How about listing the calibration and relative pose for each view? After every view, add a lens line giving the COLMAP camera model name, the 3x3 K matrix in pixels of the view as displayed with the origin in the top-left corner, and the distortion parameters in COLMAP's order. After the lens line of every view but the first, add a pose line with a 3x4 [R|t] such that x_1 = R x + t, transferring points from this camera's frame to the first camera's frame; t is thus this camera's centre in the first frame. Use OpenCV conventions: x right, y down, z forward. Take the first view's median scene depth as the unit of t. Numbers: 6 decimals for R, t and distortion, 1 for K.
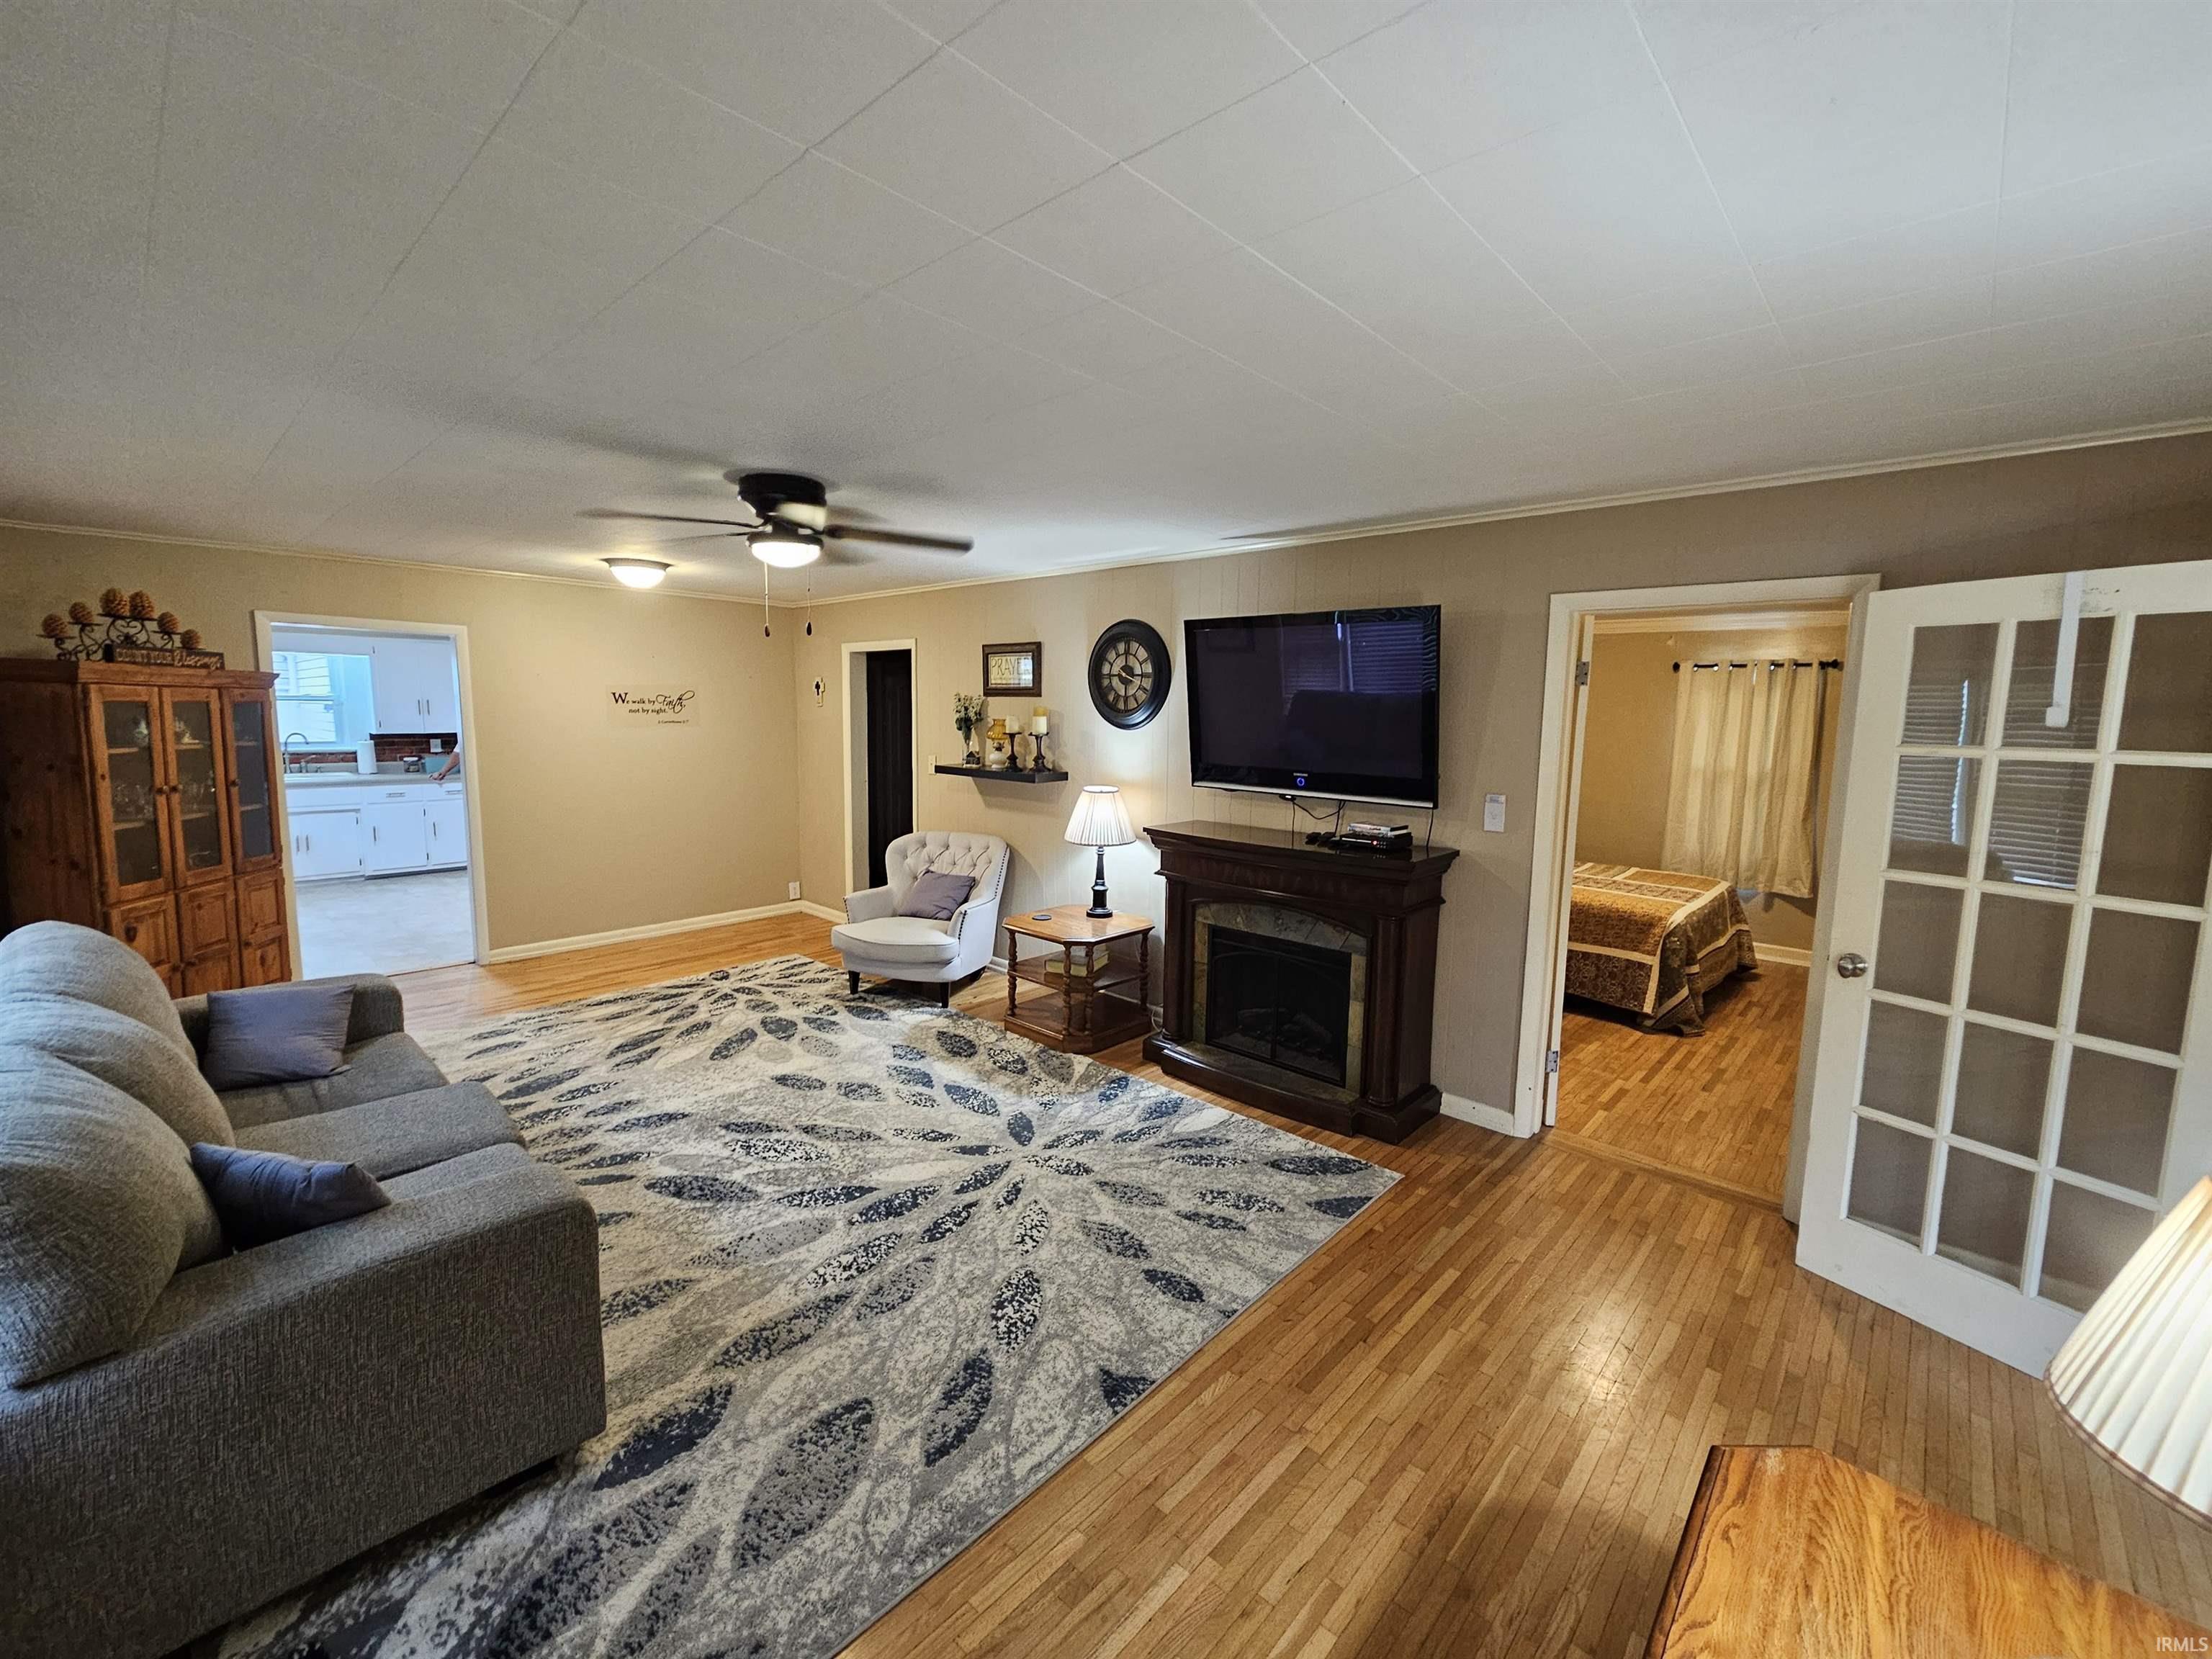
lens RADIAL K [[912.2, 0, 1113.2], [0, 912.2, 820.3], [0, 0, 1]] dist [0.003333, 0.000138]
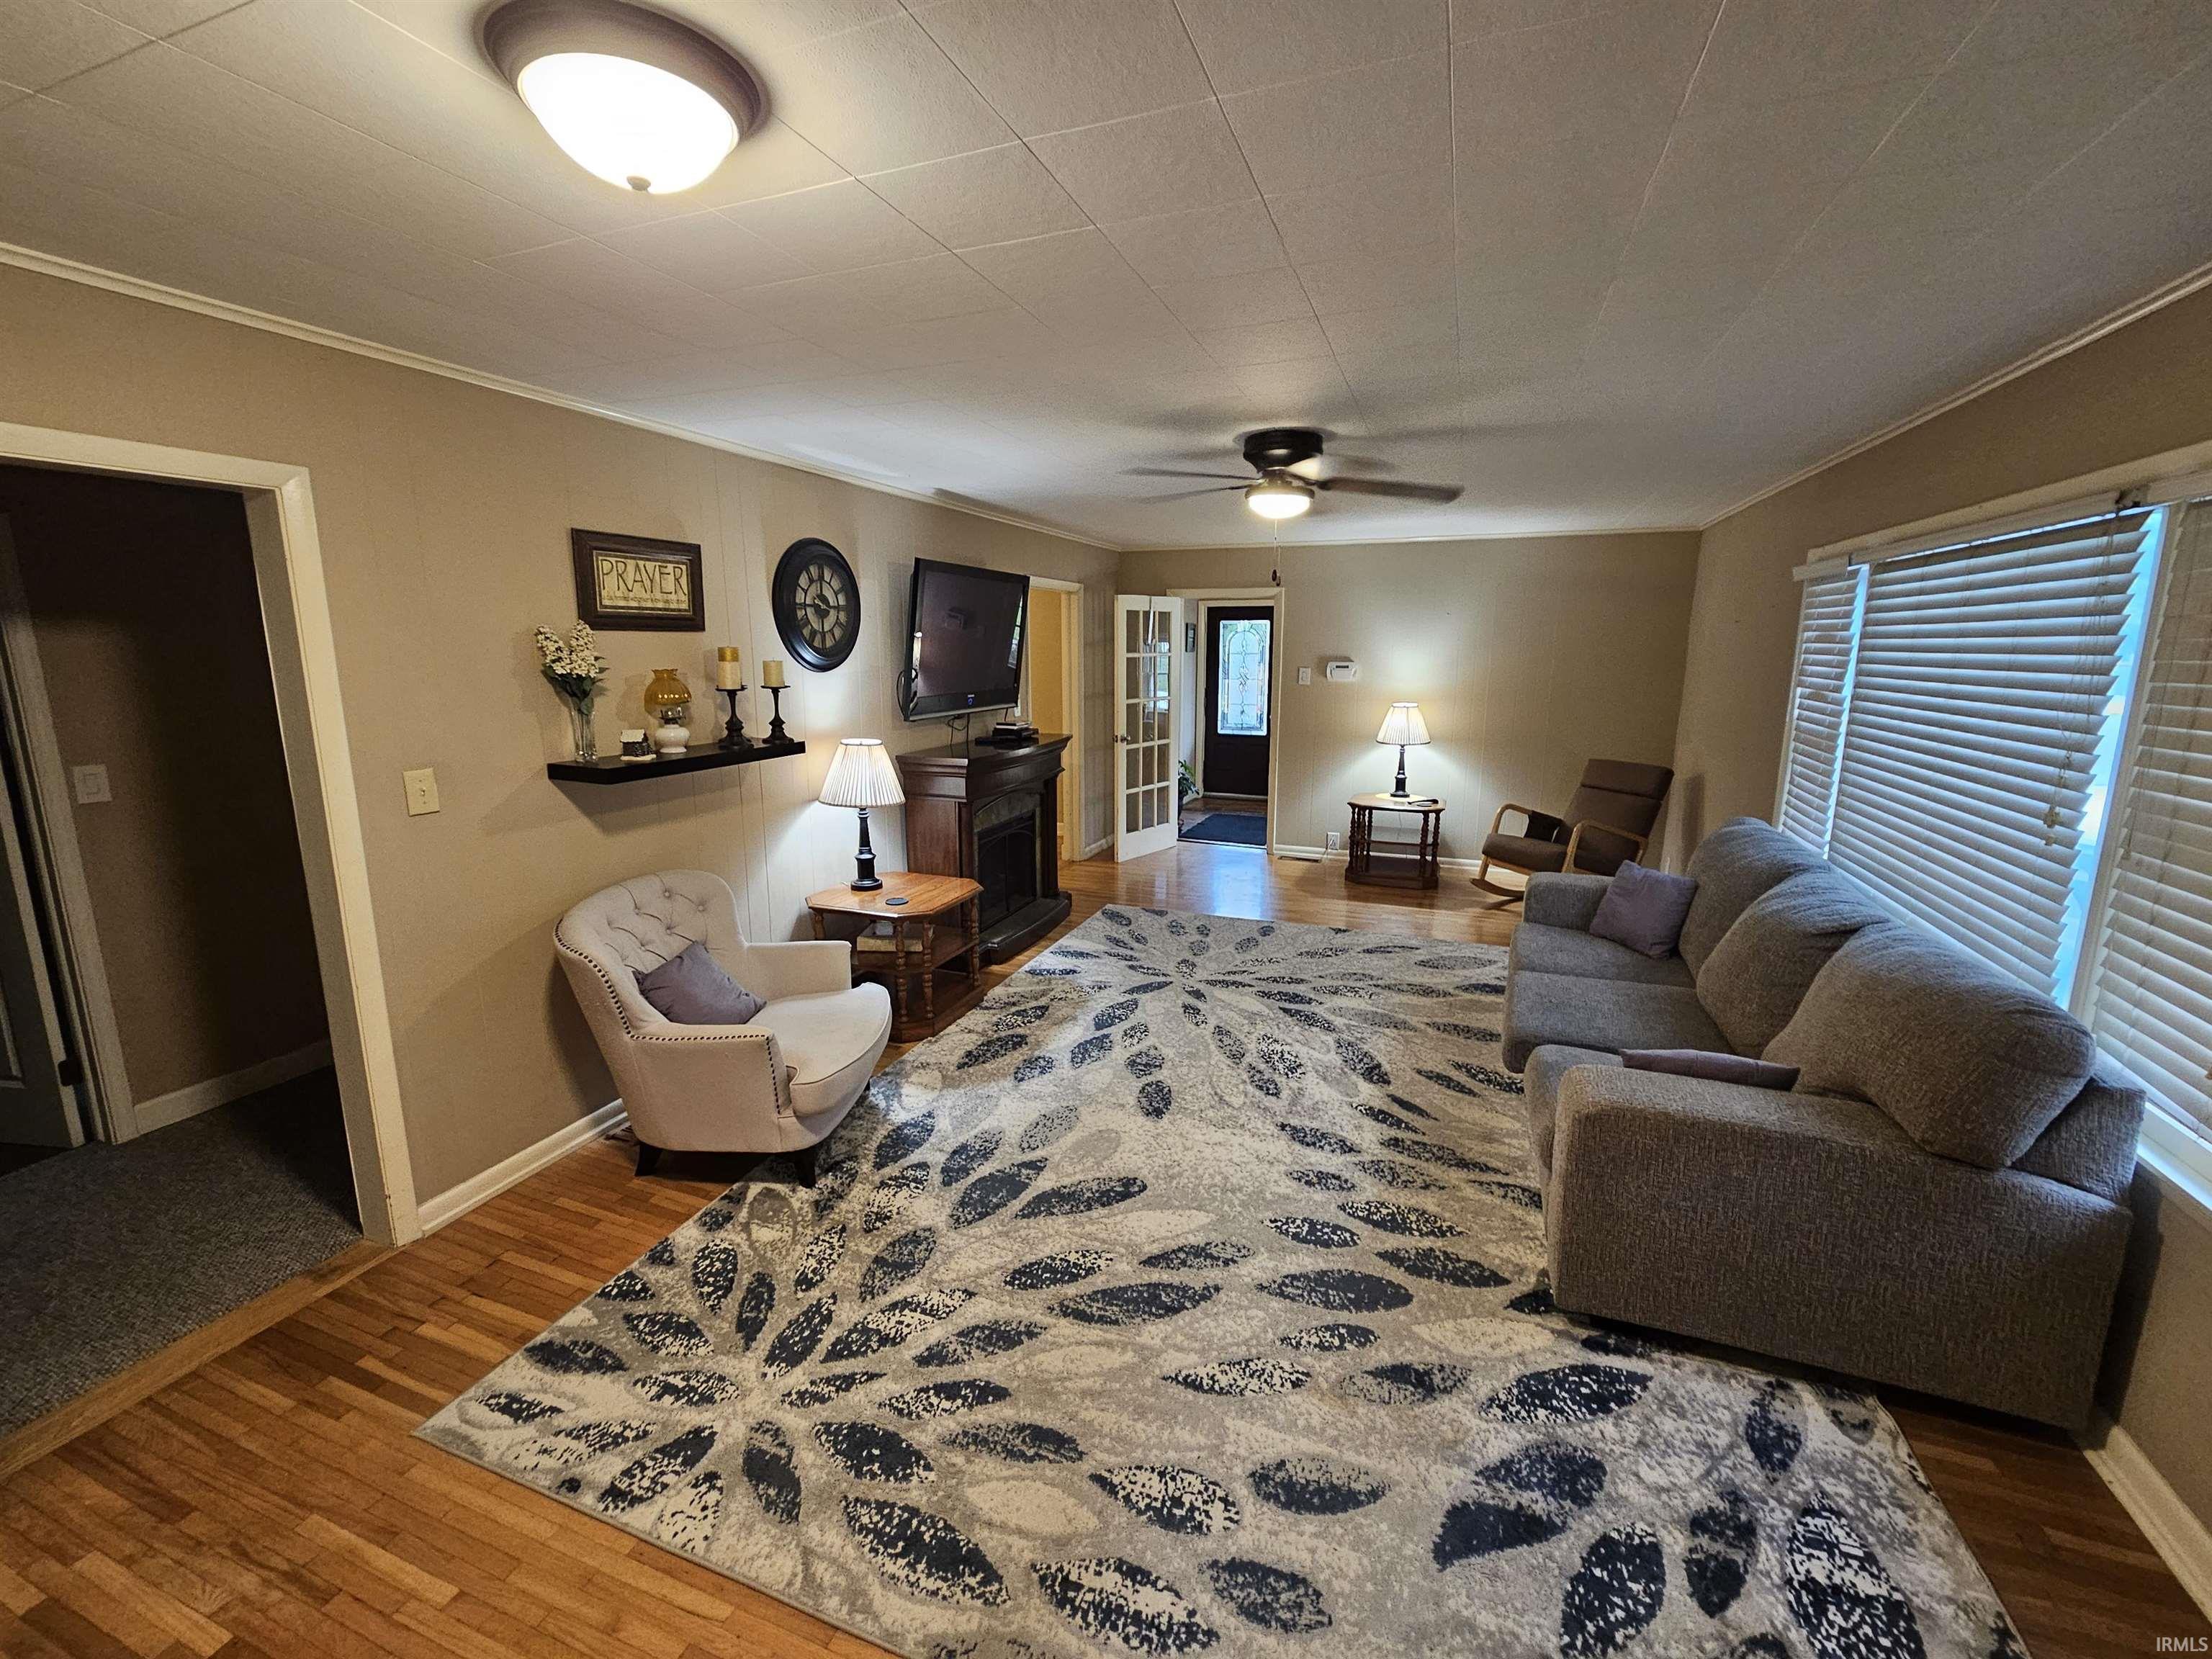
lens RADIAL K [[912.2, 0, 1111.9], [0, 912.2, 818.0], [0, 0, 1]] dist [0.003333, 0.000138]
pose [[-0.367987, -0.191385, 0.909921, -0.988602], [0.107811, 0.963206, 0.246193, -0.166856], [-0.923559, 0.188695, -0.333814, 1.196420]]
